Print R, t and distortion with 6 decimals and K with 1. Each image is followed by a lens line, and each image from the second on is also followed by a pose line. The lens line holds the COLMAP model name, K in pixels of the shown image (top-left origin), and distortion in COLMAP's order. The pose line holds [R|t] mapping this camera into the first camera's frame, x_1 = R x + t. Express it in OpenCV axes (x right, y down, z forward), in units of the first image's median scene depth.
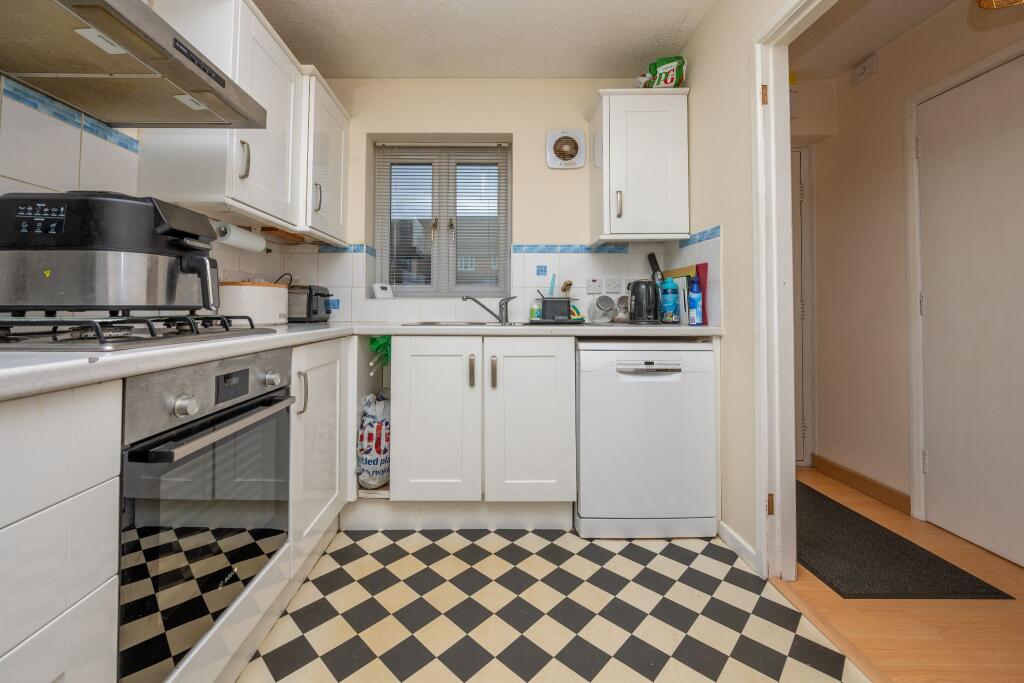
lens RADIAL K [[422.2, 0, 490.2], [0, 422.2, 297.0], [0, 0, 1]] dist [-0.001163, -0.000095]
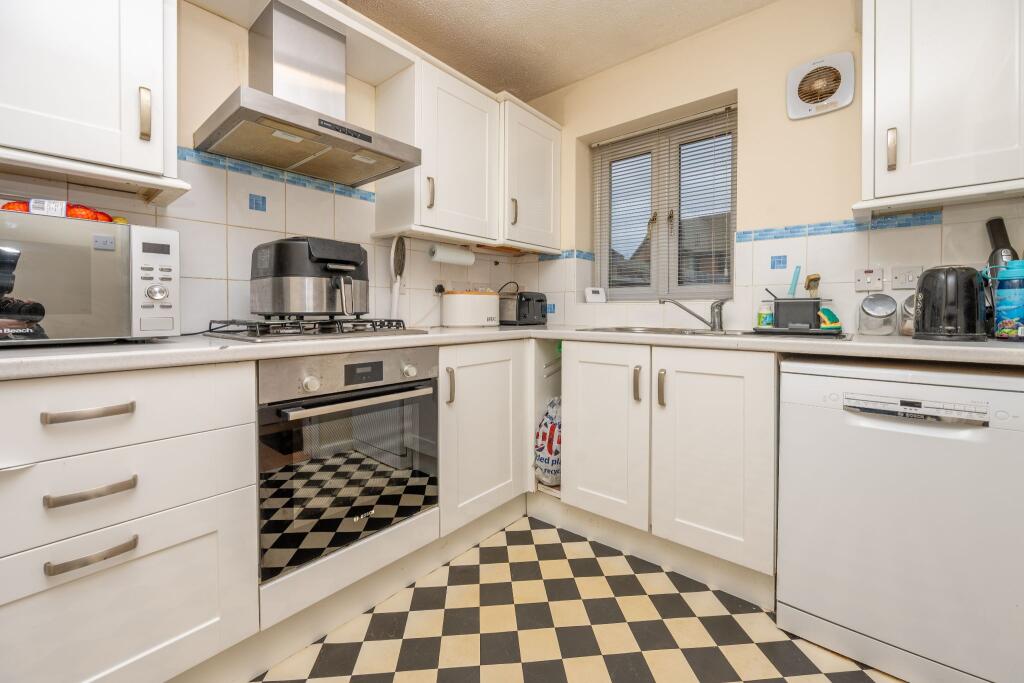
lens RADIAL K [[418.7, 0, 512.0], [0, 418.7, 317.4], [0, 0, 1]] dist [-0.000219, -0.000099]
pose [[0.767663, 0.009094, -0.640789, 0.311868], [0.018367, 0.999176, 0.036184, -0.000742], [0.640590, -0.039547, 0.766864, 0.164142]]
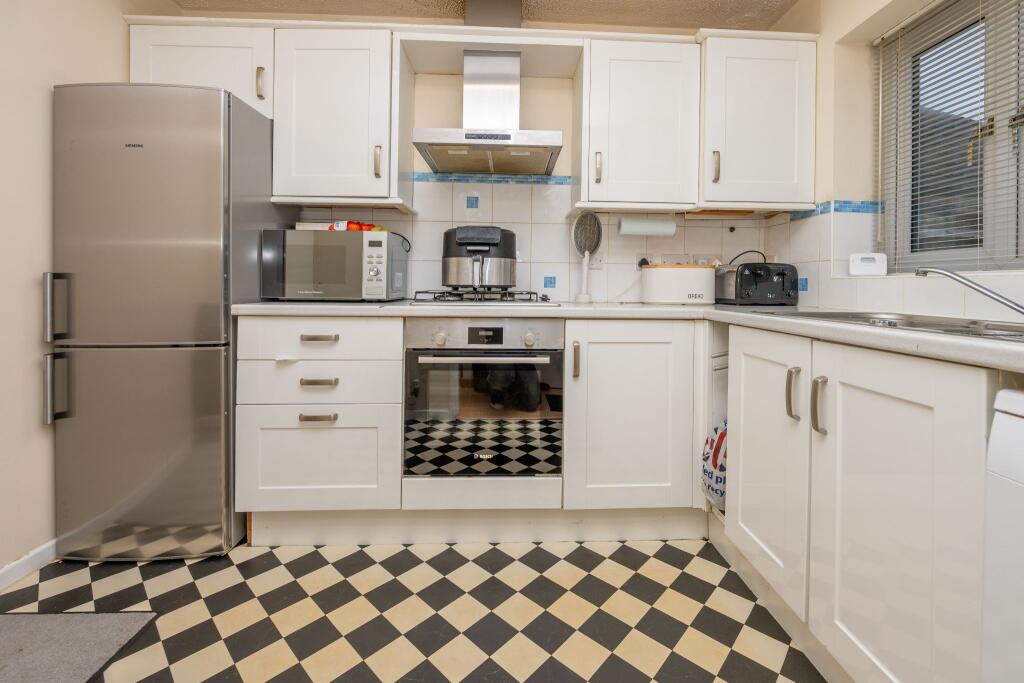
lens RADIAL K [[434.1, 0, 520.0], [0, 434.1, 281.6], [0, 0, 1]] dist [-0.000404, -0.000040]
pose [[0.048017, -0.010570, -0.998791, 0.547598], [0.016231, 0.999820, -0.009801, 0.015240], [0.998715, -0.015741, 0.048180, 0.578904]]
